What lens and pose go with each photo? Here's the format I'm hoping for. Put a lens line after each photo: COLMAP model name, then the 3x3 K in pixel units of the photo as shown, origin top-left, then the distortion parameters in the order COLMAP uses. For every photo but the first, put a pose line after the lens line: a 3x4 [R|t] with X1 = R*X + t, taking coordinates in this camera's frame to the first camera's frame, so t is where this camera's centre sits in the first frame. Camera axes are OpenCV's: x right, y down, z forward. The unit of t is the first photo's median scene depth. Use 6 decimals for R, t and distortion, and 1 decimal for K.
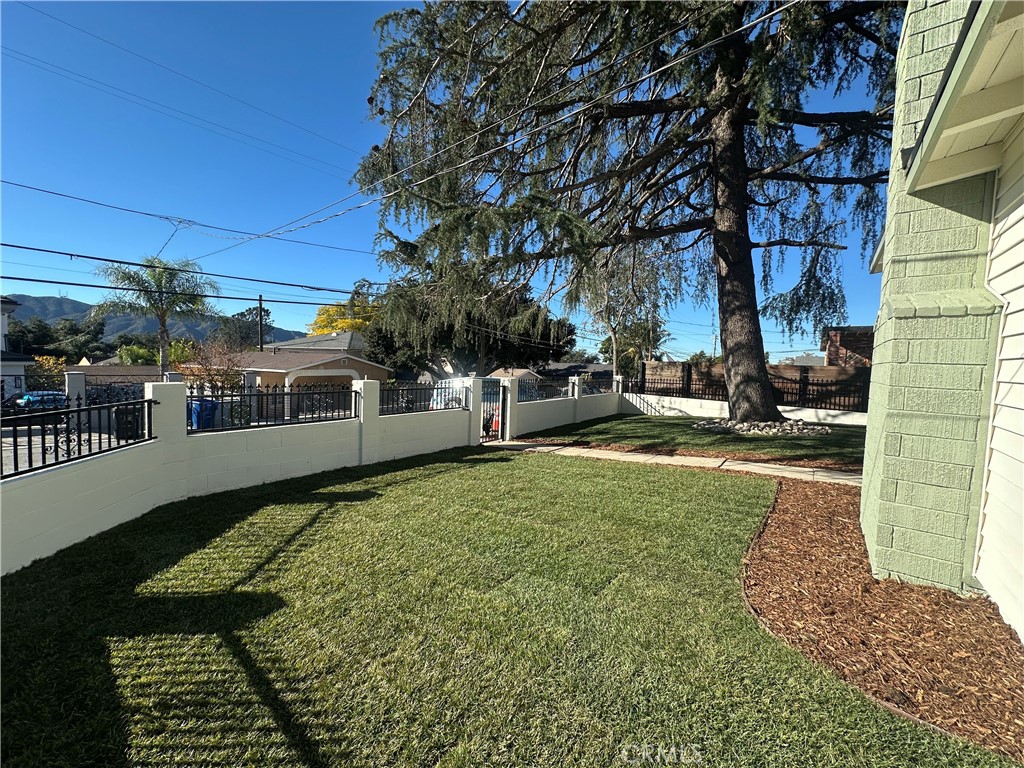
lens RADIAL K [[407.2, 0, 505.5], [0, 407.2, 380.5], [0, 0, 1]] dist [-0.005115, 0.000111]
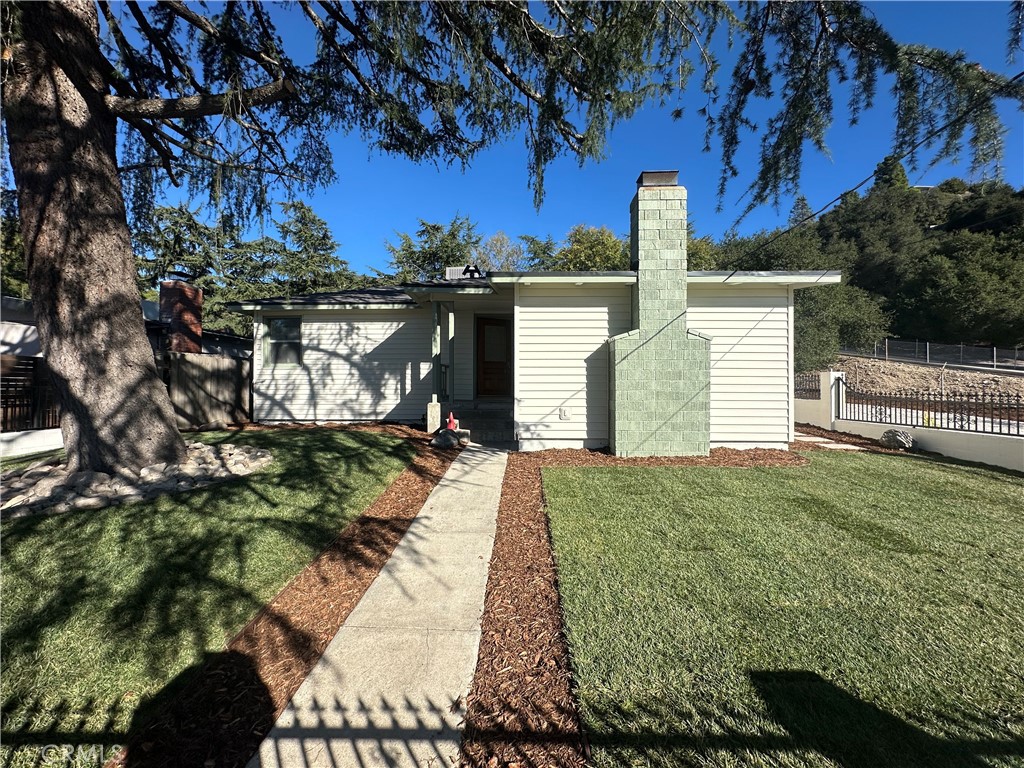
lens RADIAL K [[407.2, 0, 513.1], [0, 407.2, 384.3], [0, 0, 1]] dist [-0.005115, 0.000111]
pose [[-0.594653, -0.031936, 0.803348, -0.045177], [0.017247, 0.998474, 0.052460, -0.006933], [-0.803797, 0.045051, -0.593195, 0.665603]]
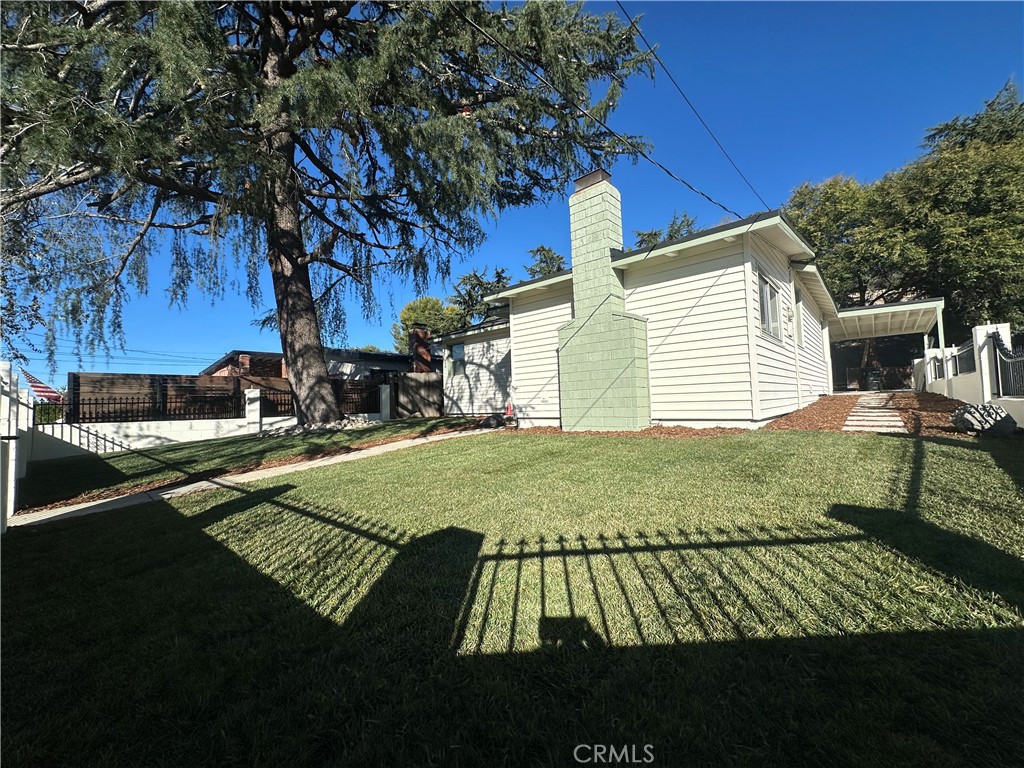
lens RADIAL K [[407.2, 0, 512.9], [0, 407.2, 383.8], [0, 0, 1]] dist [-0.005115, 0.000111]
pose [[0.064291, 0.009478, 0.997886, -0.290605], [0.083772, 0.996374, -0.014861, 0.043325], [-0.994409, 0.084550, 0.063264, 0.316033]]
